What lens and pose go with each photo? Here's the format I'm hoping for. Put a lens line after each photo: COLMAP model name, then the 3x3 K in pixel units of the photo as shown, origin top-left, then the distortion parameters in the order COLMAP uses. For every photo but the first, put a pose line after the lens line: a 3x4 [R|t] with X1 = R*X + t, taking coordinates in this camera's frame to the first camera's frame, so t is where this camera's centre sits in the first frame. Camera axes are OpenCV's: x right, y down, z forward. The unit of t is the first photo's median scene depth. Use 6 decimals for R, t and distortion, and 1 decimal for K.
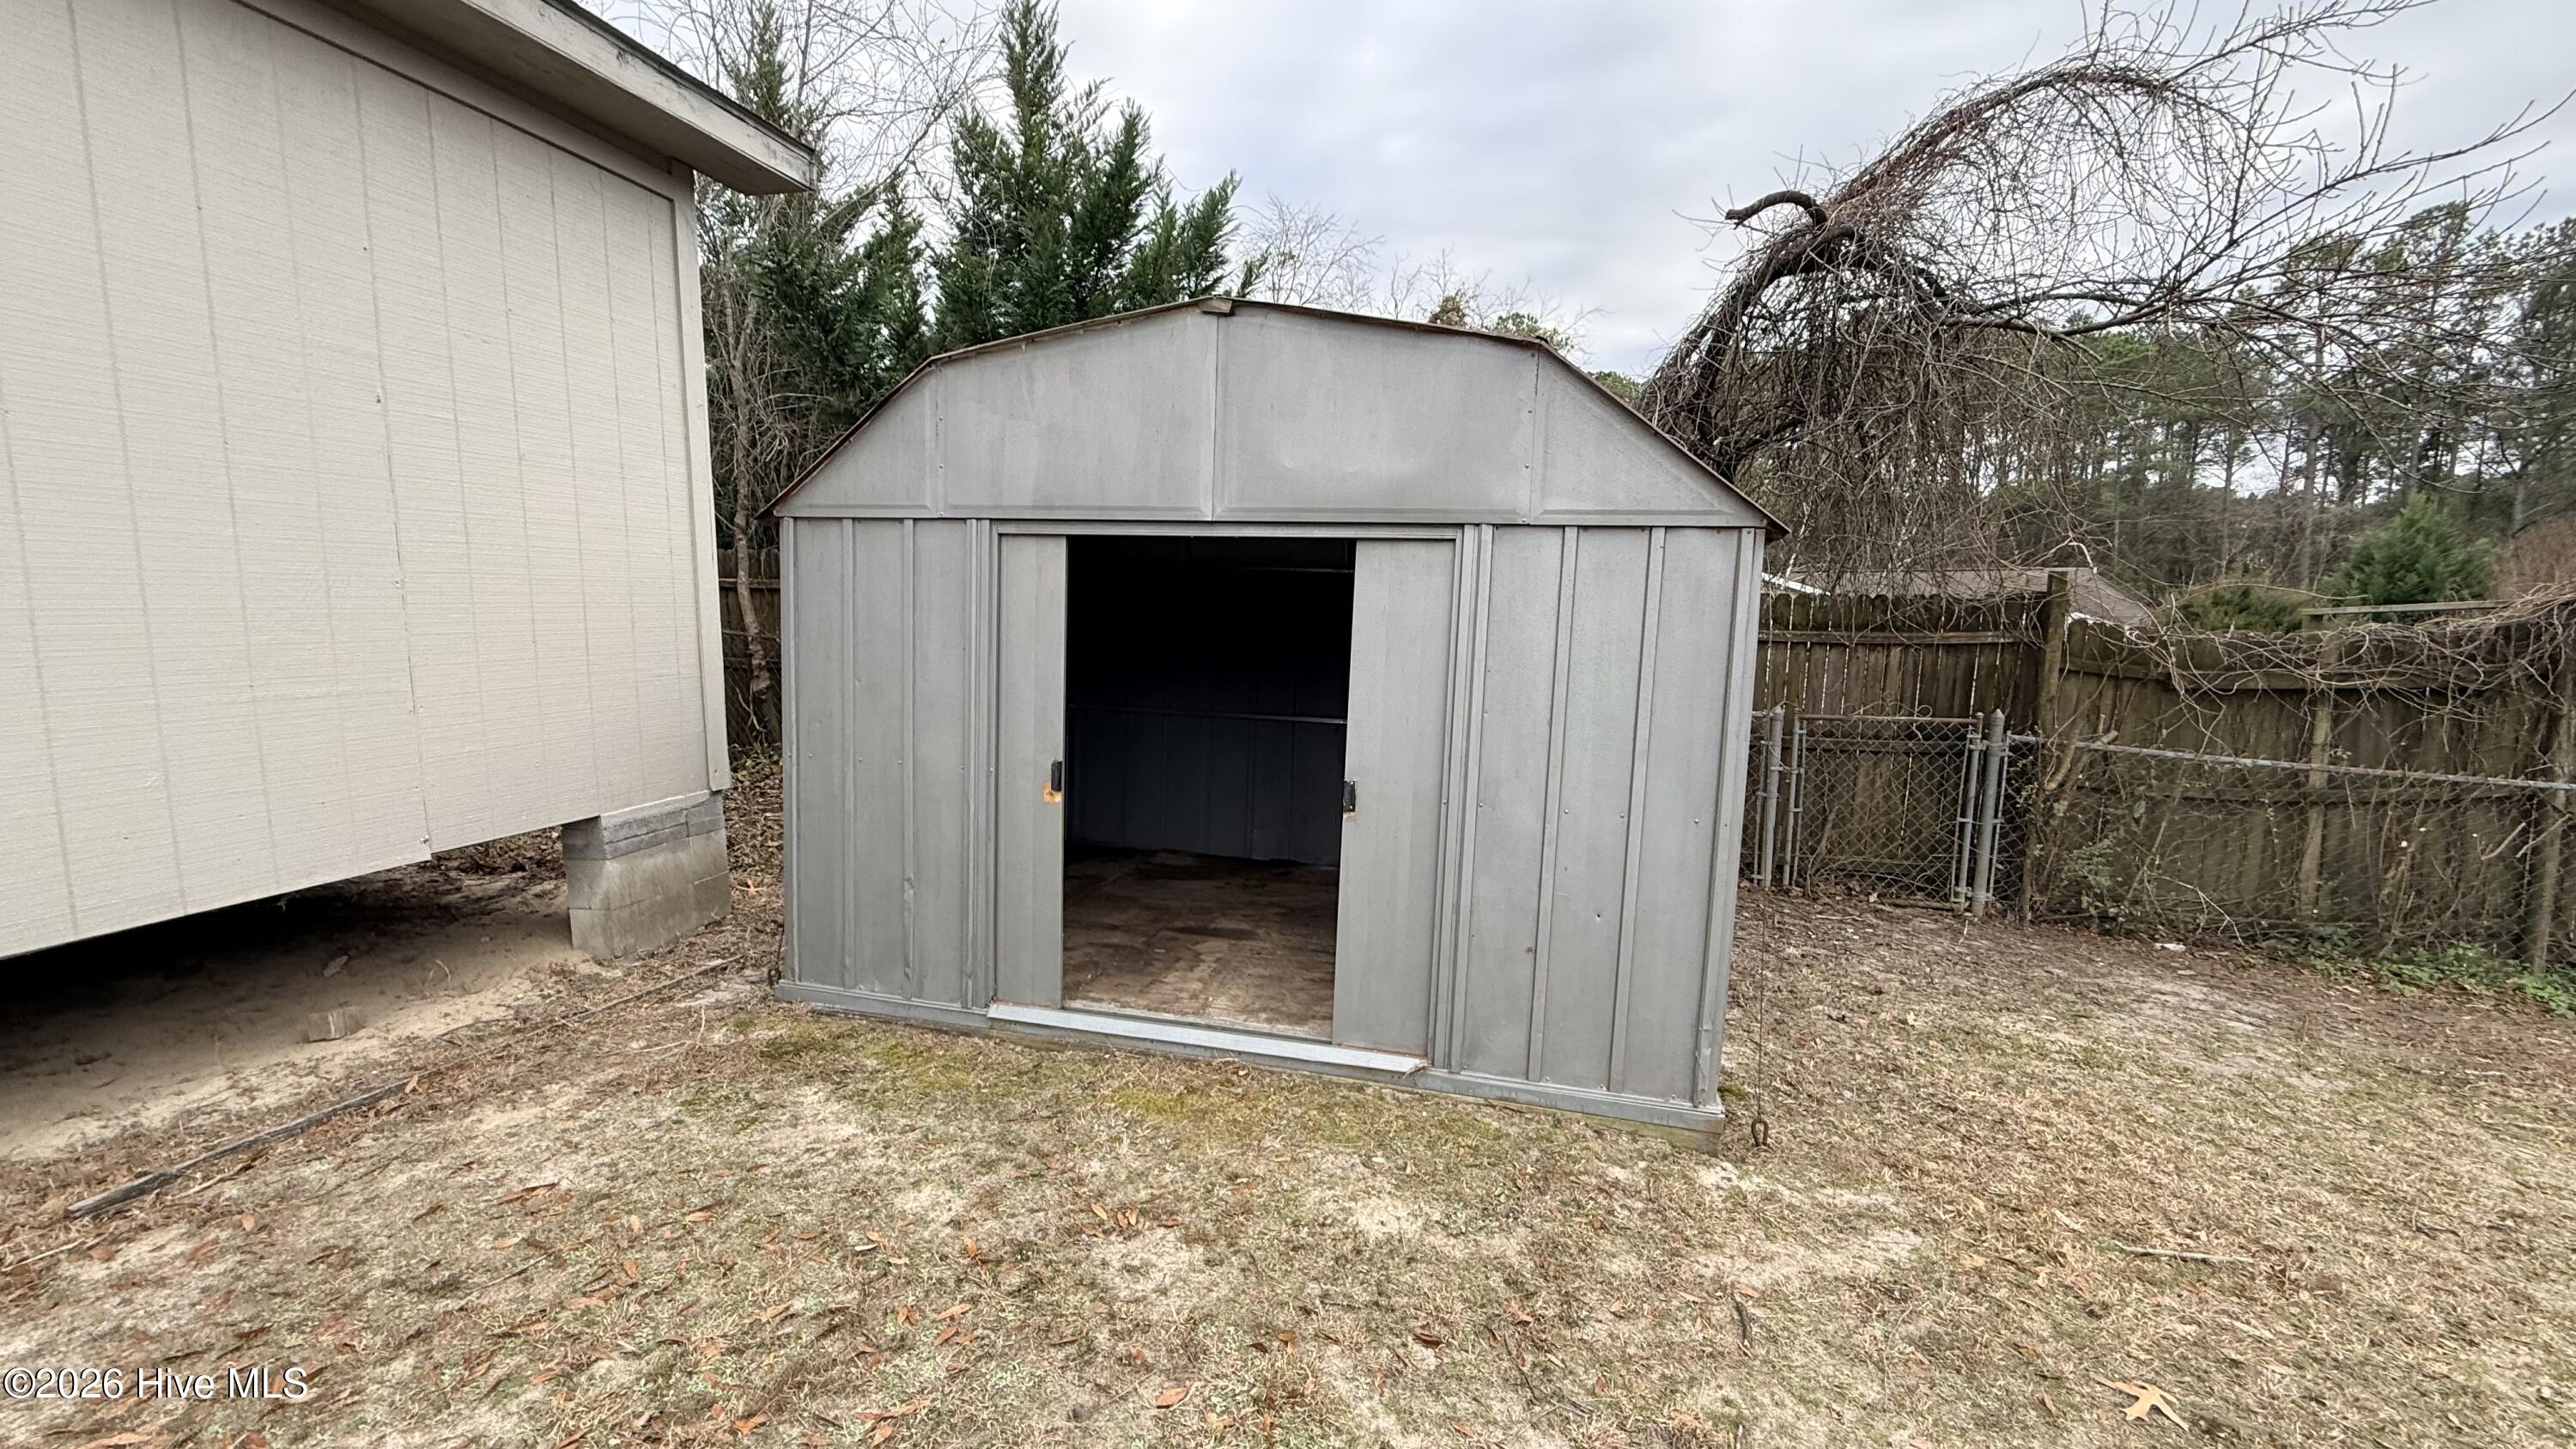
lens RADIAL K [[1039.2, 0, 1285.1], [0, 1039.2, 715.0], [0, 0, 1]] dist [-0.000716, 0.000058]
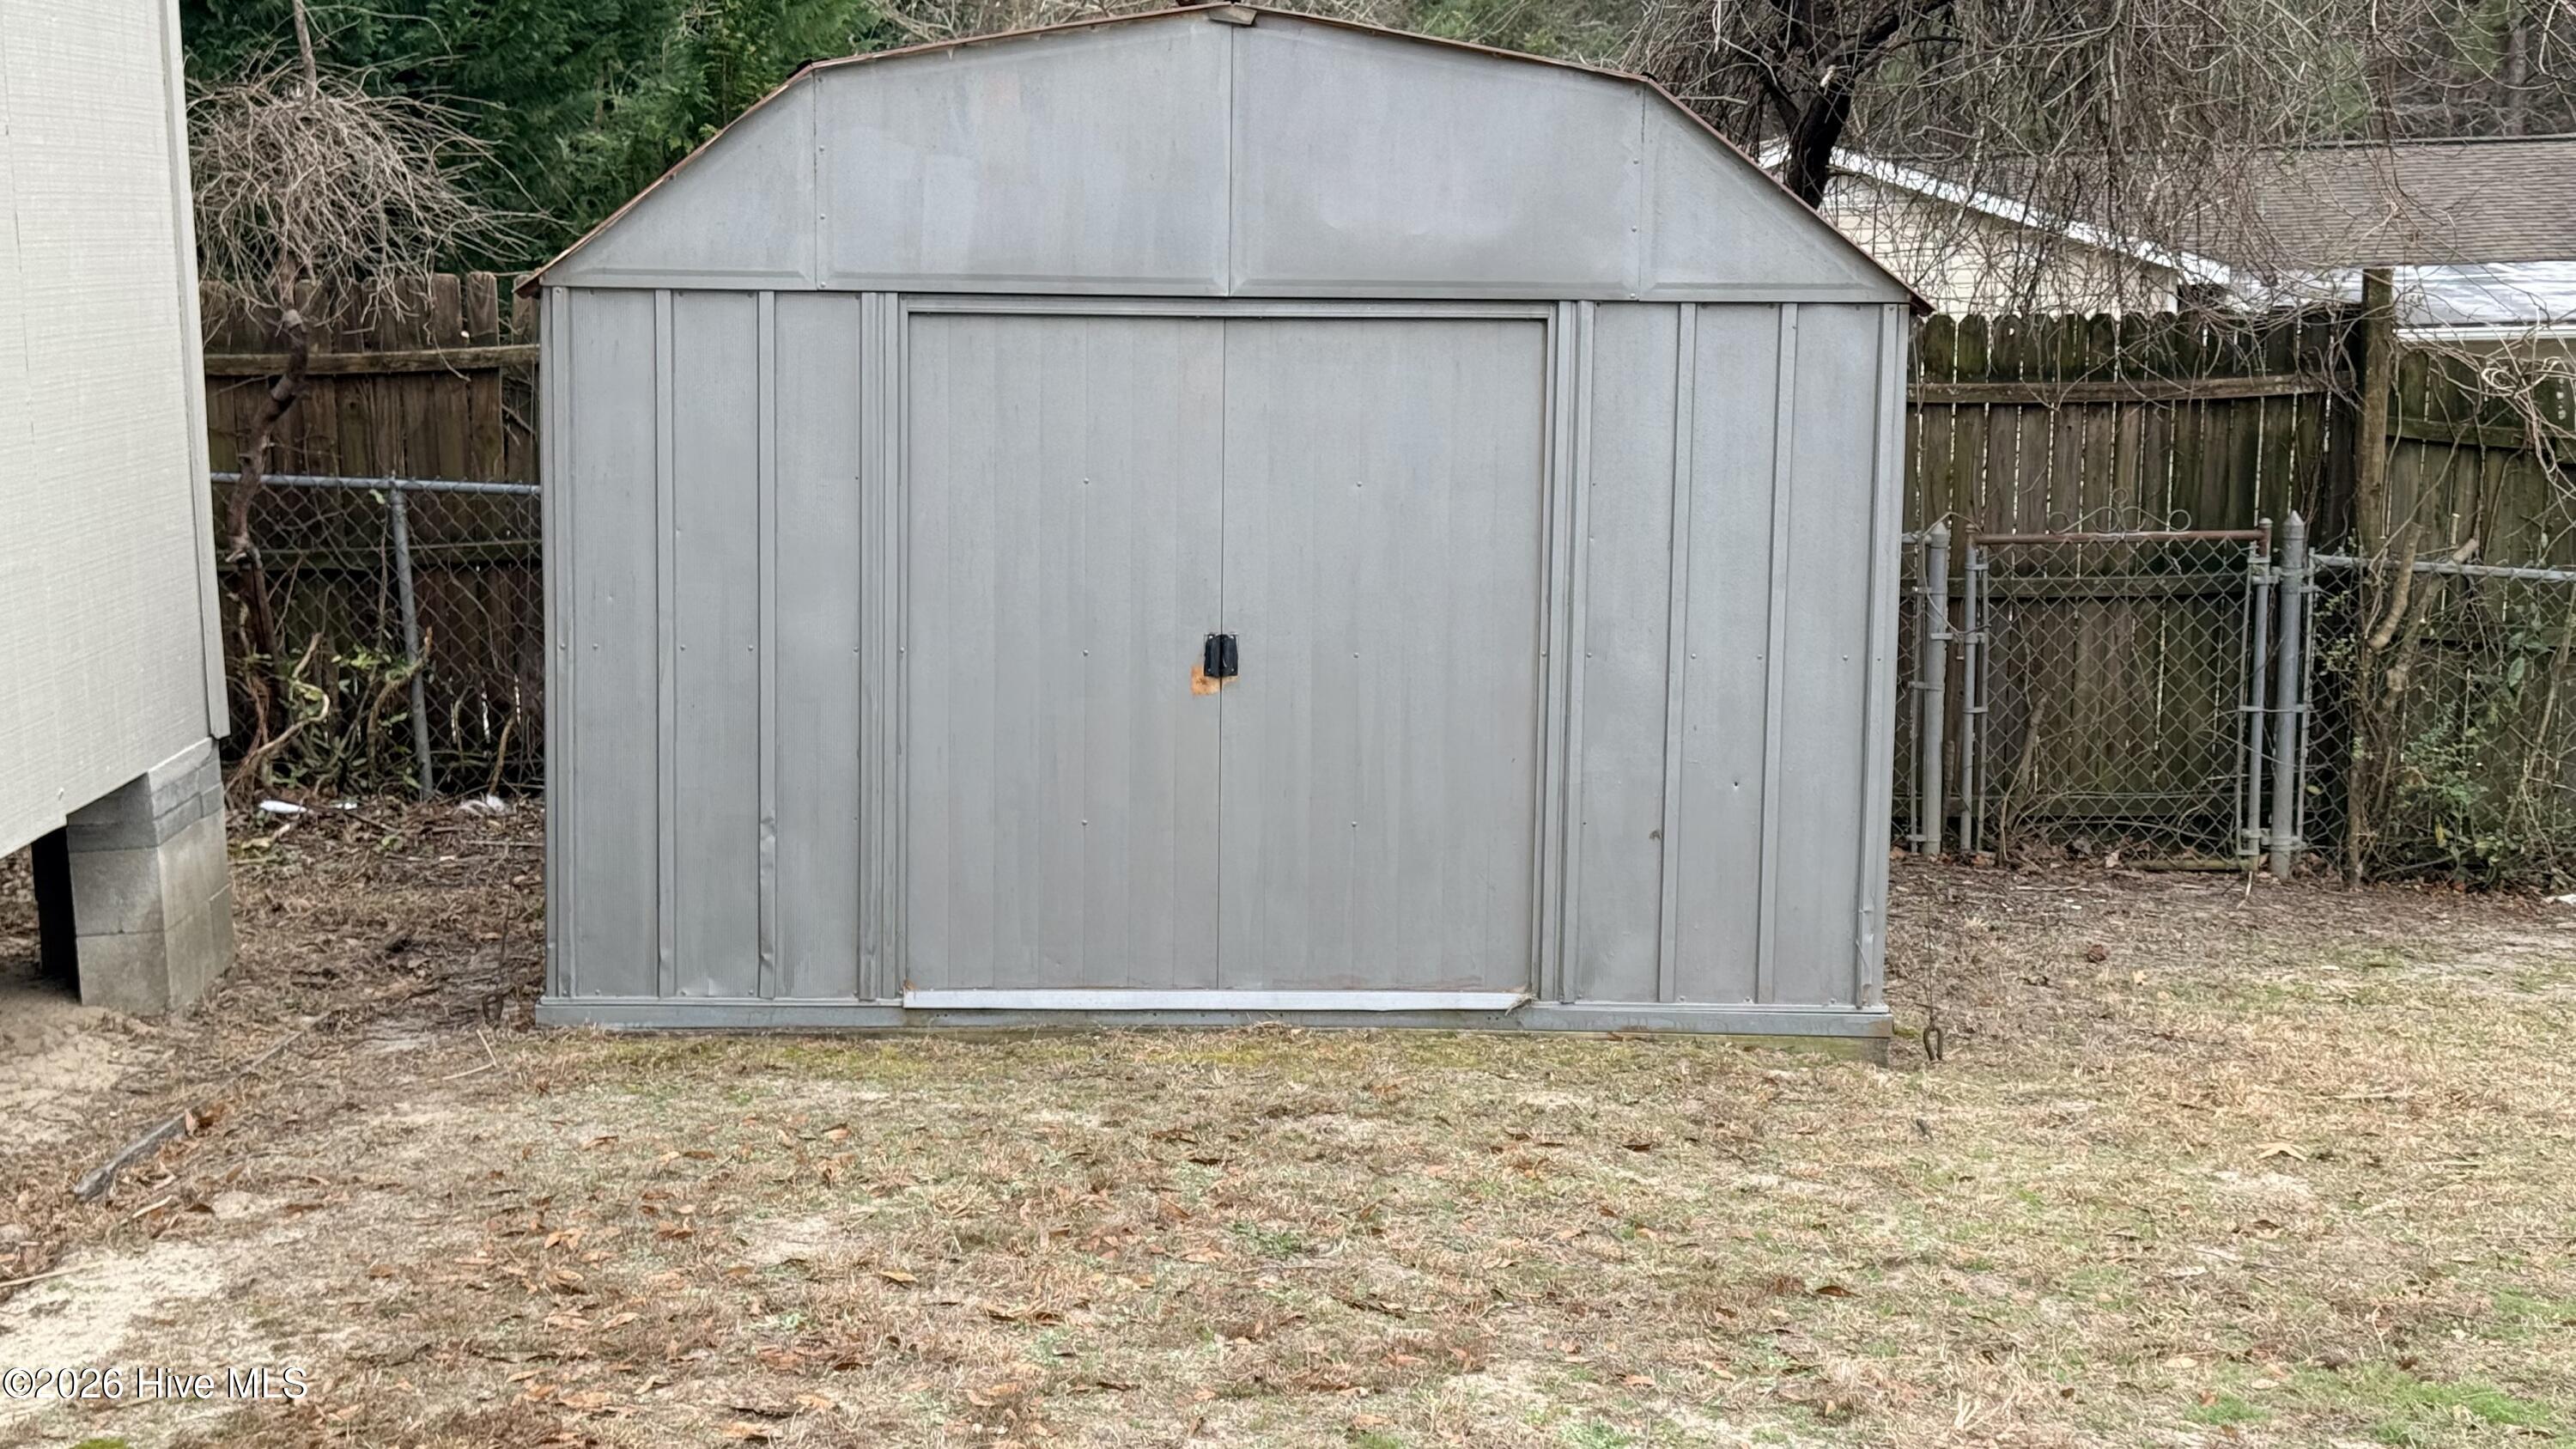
lens RADIAL K [[4367.0, 0, 1288.0], [0, 4367.0, 724.5], [0, 0, 1]] dist [0.224122, -0.119883]
pose [[0.957331, -0.050503, 0.284545, -0.557164], [0.045115, 0.998657, 0.025464, 0.025433], [-0.285449, -0.011540, 0.958324, -1.205920]]
